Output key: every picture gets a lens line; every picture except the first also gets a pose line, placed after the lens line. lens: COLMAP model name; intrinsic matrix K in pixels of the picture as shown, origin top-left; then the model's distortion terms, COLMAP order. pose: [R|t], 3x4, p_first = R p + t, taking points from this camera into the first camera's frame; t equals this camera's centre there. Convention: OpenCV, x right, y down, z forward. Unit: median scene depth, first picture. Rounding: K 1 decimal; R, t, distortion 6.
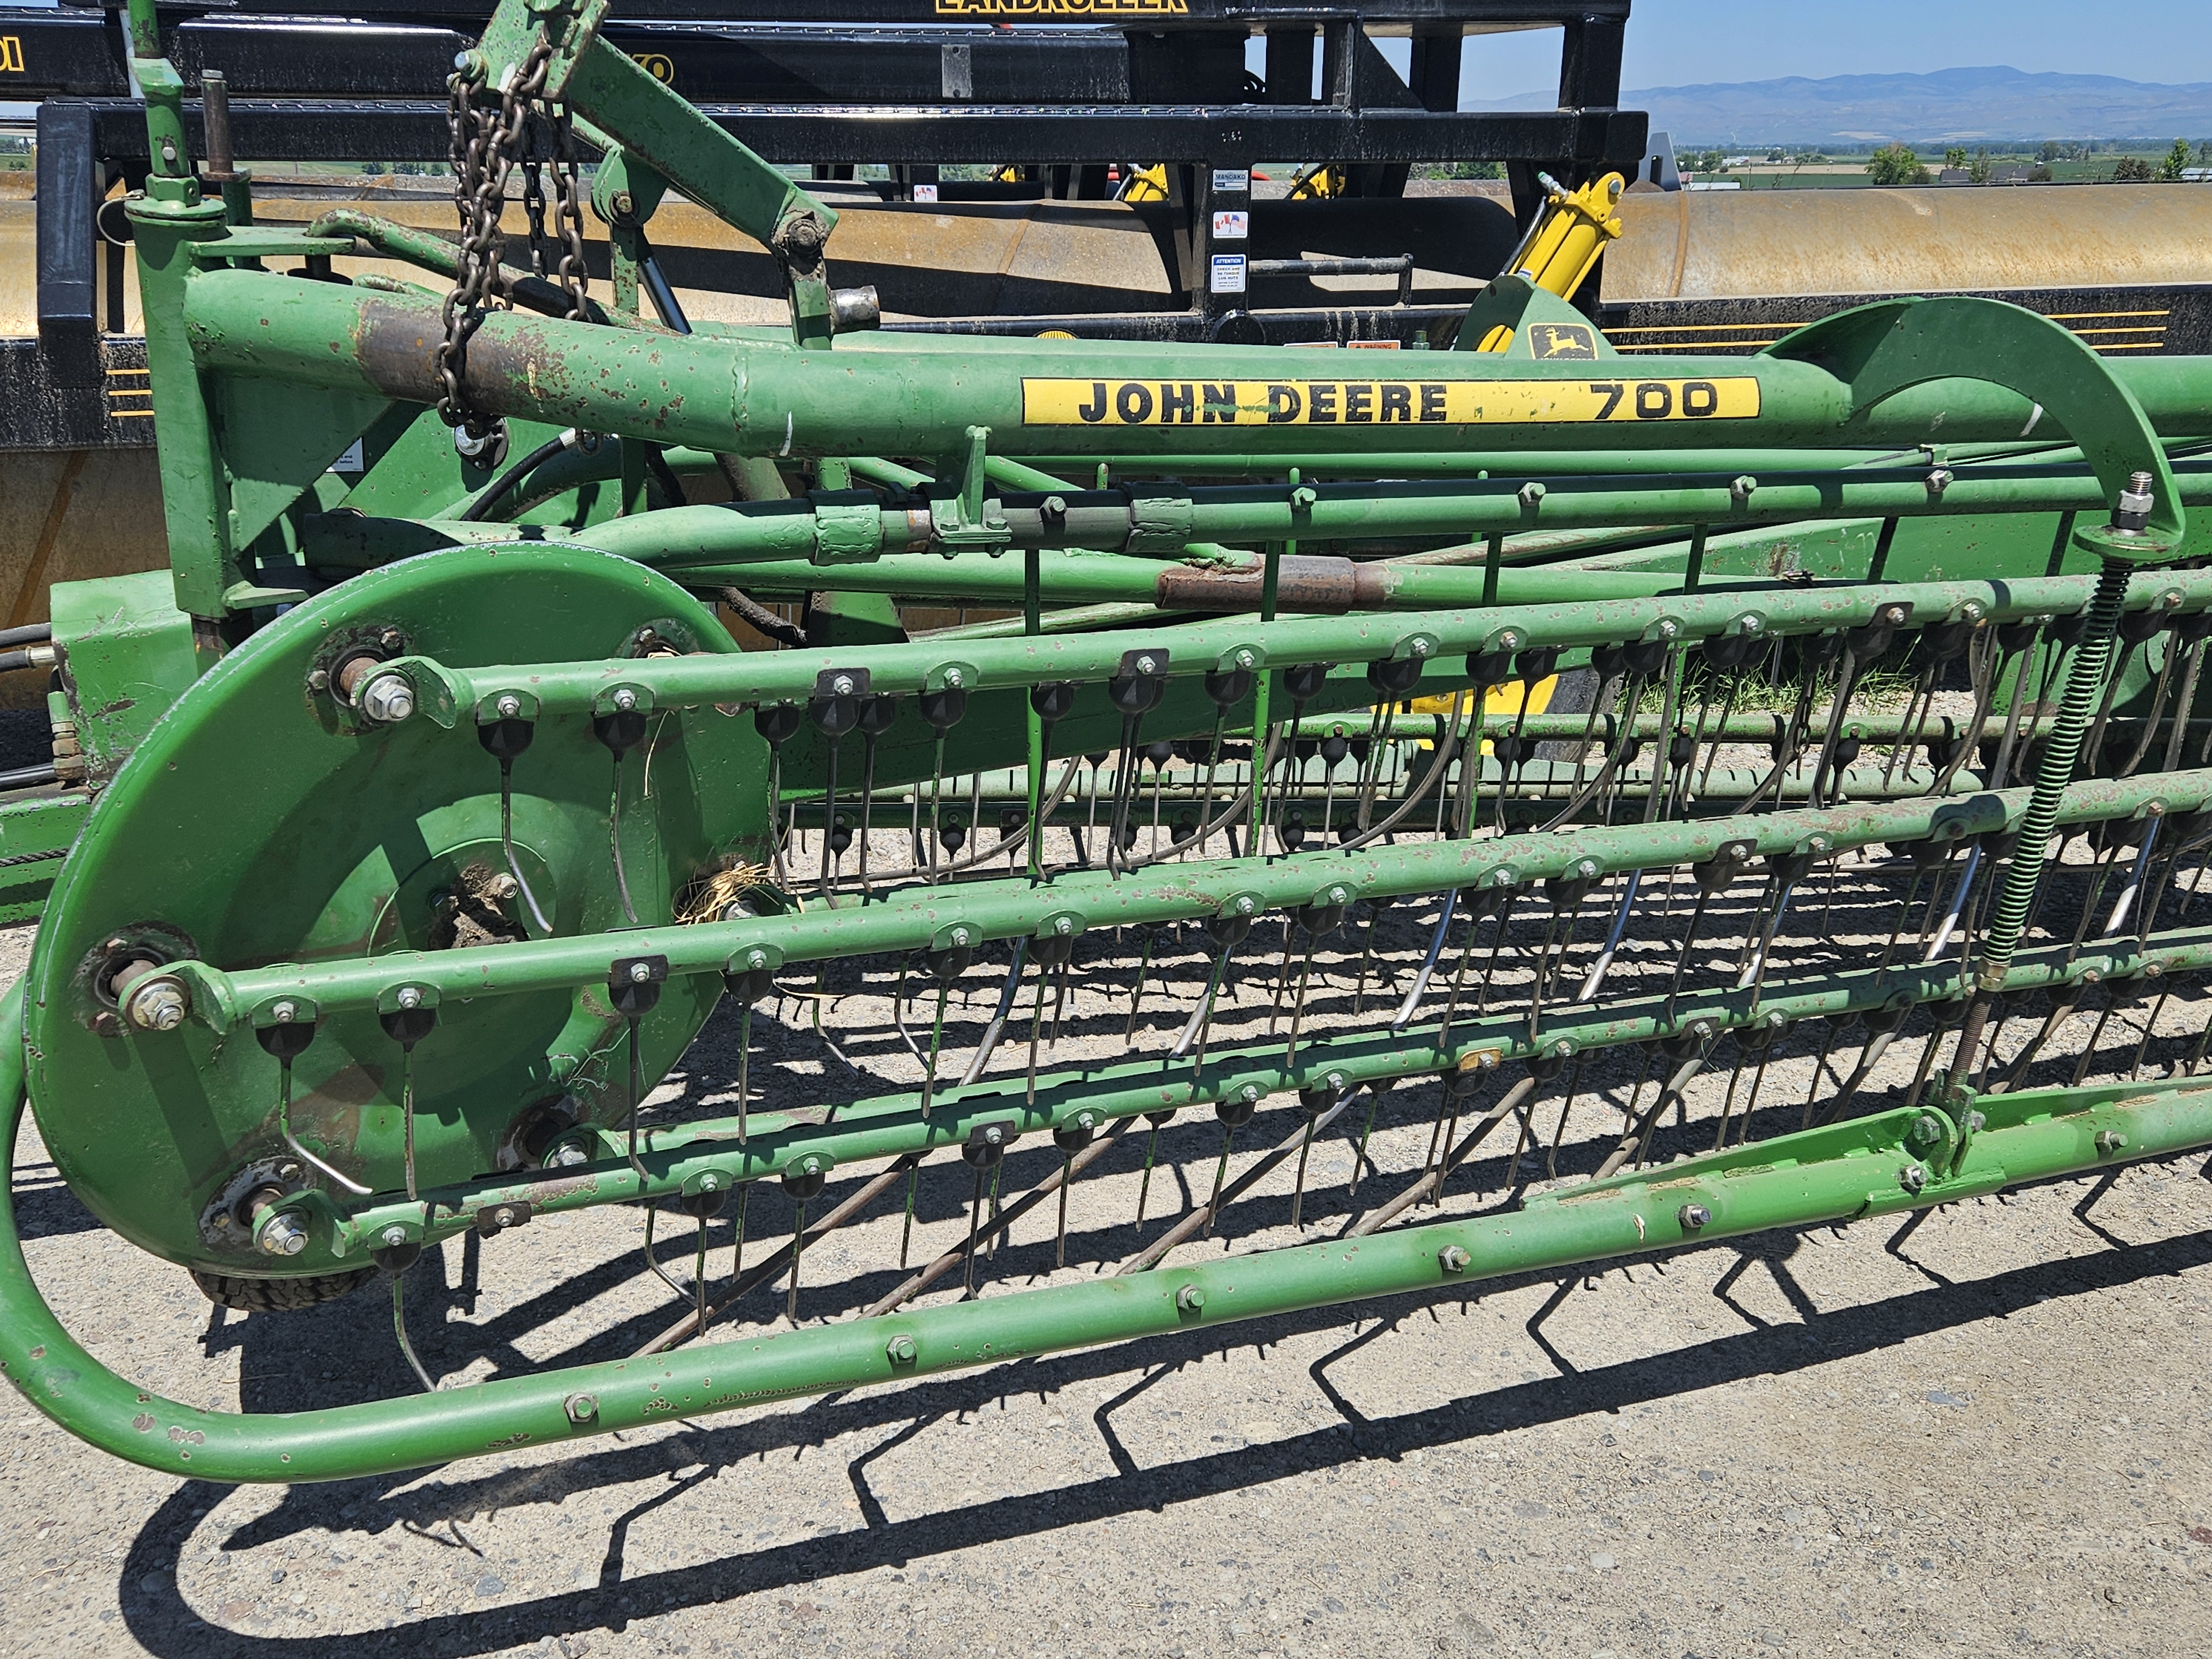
lens RADIAL K [[1979.8, 0, 1106.0], [0, 1979.8, 829.5], [0, 0, 1]] dist [0.091559, -0.102088]
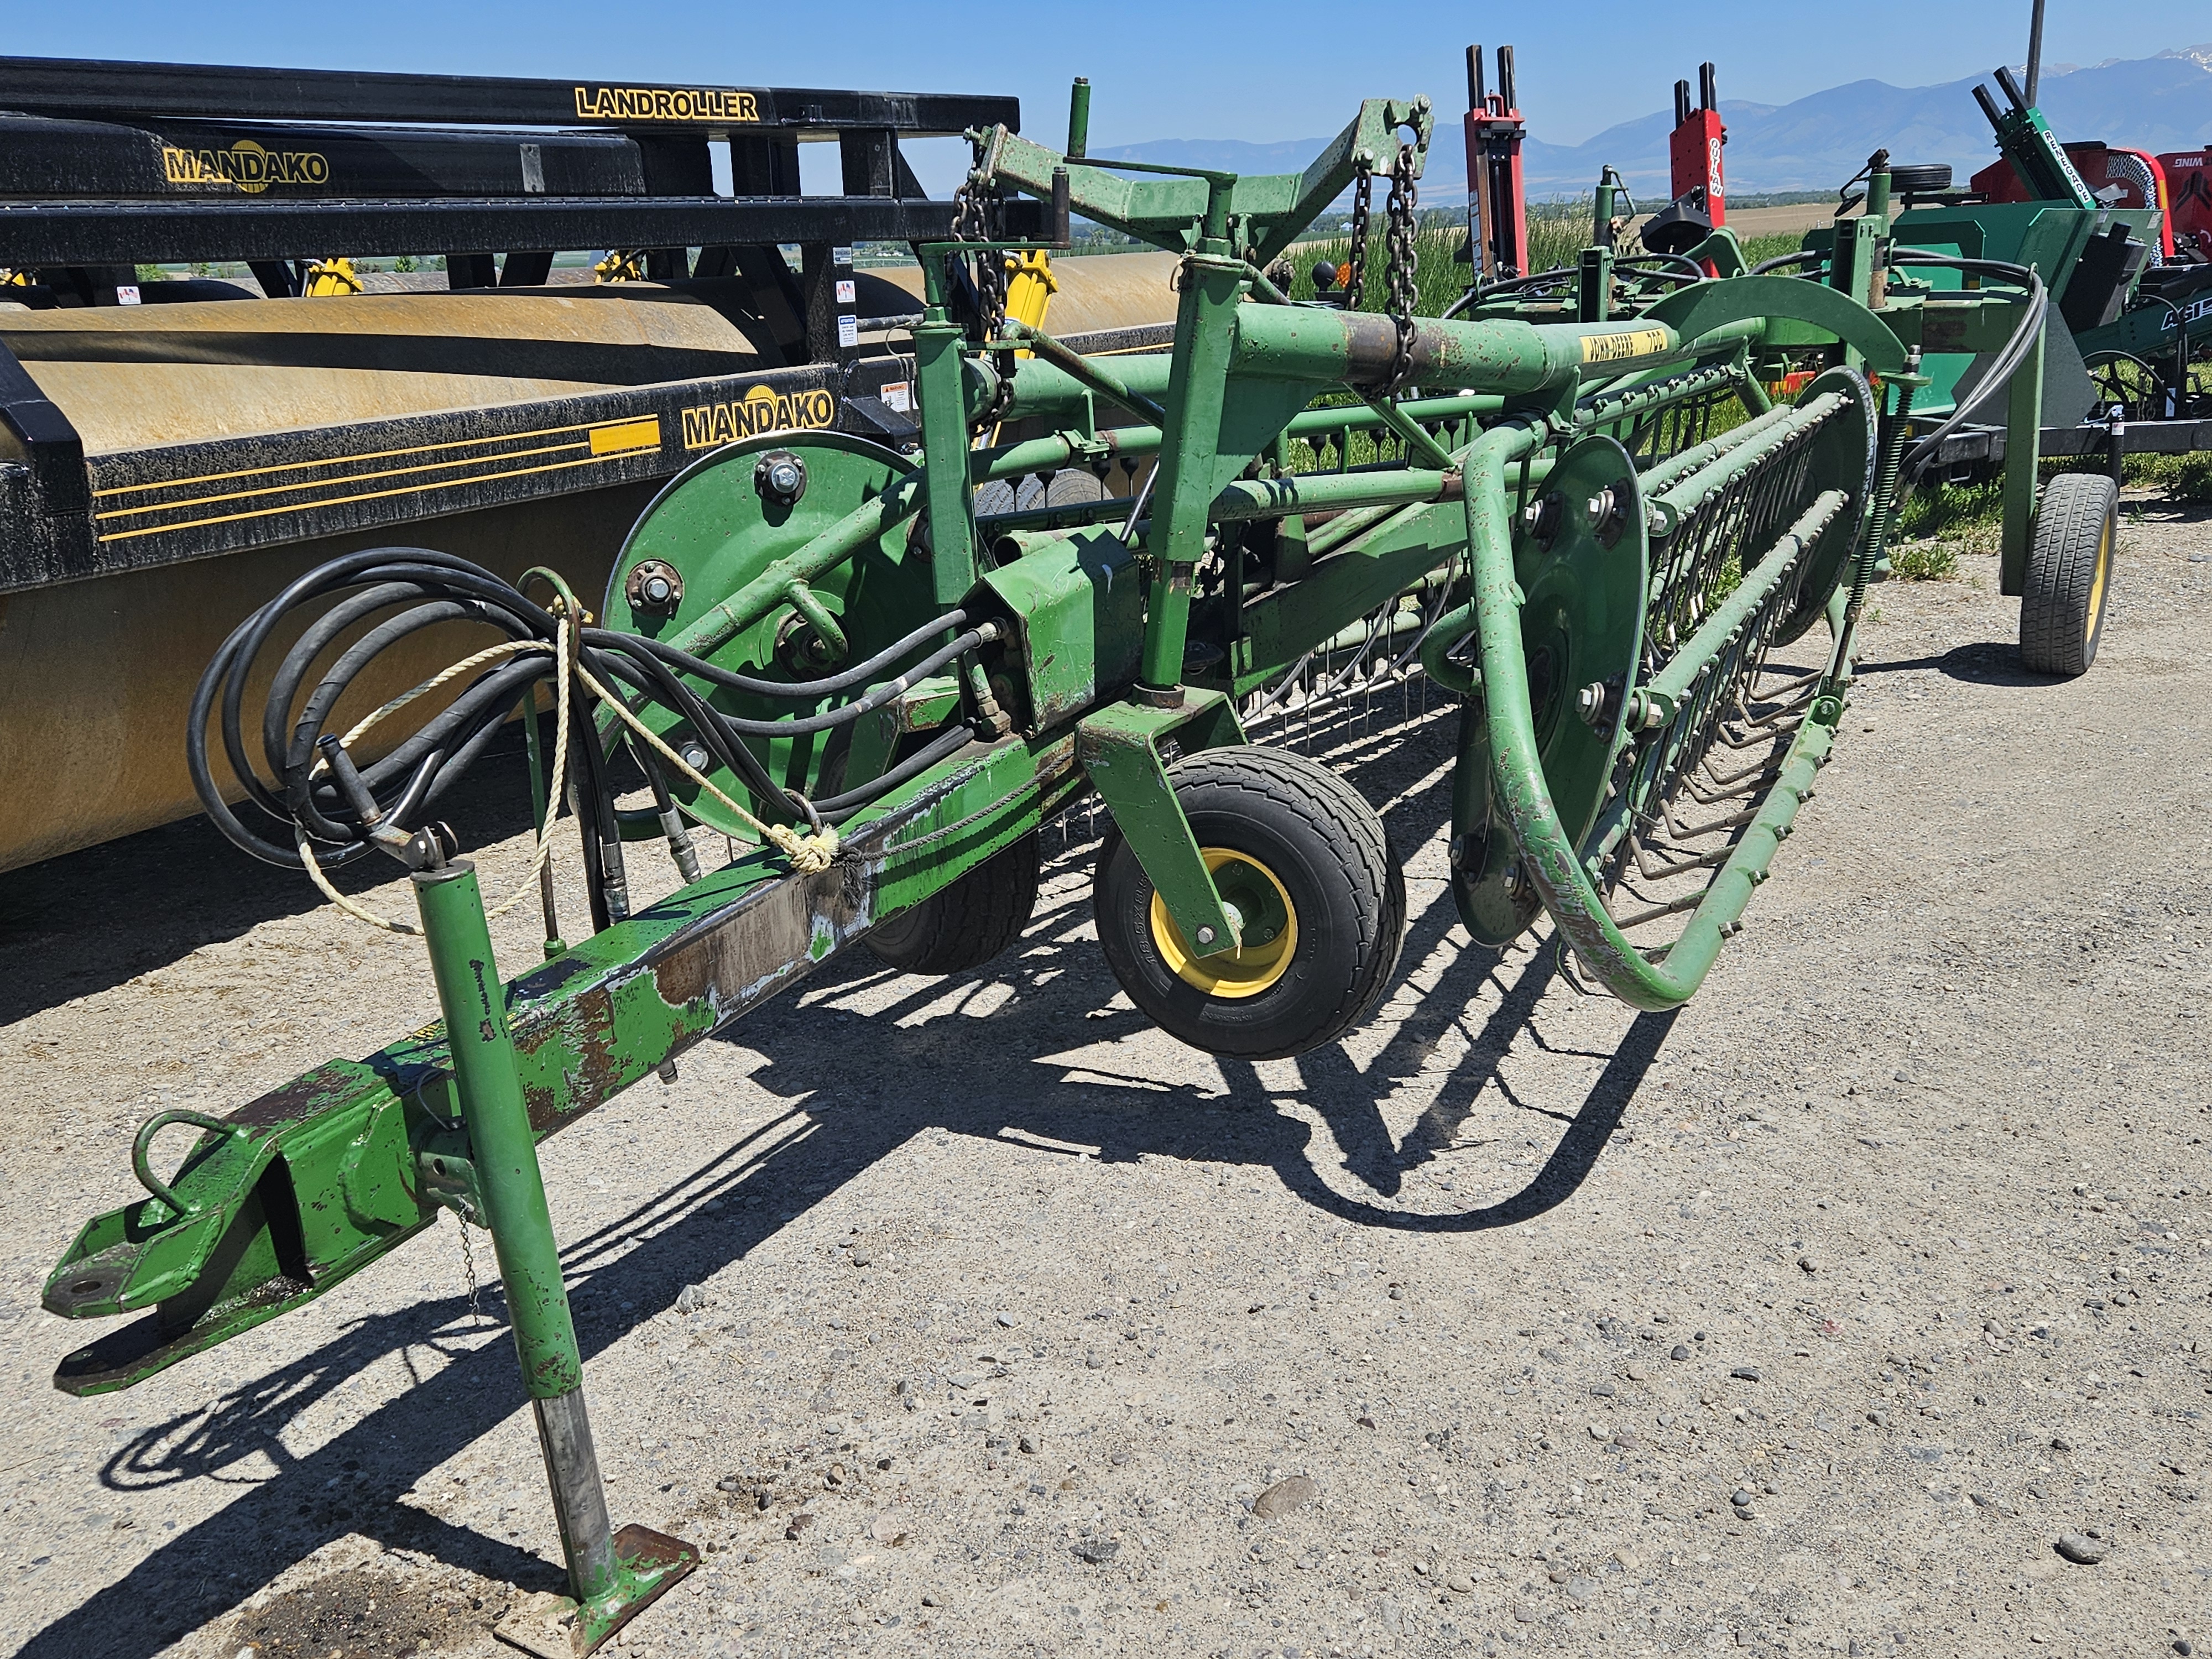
lens RADIAL K [[1979.8, 0, 1106.0], [0, 1979.8, 829.5], [0, 0, 1]] dist [0.091559, -0.102088]
pose [[0.707664, -0.225763, 0.669509, -0.723997], [0.257360, 0.964843, 0.053325, -0.008306], [-0.658010, 0.134569, 0.740887, 0.031609]]
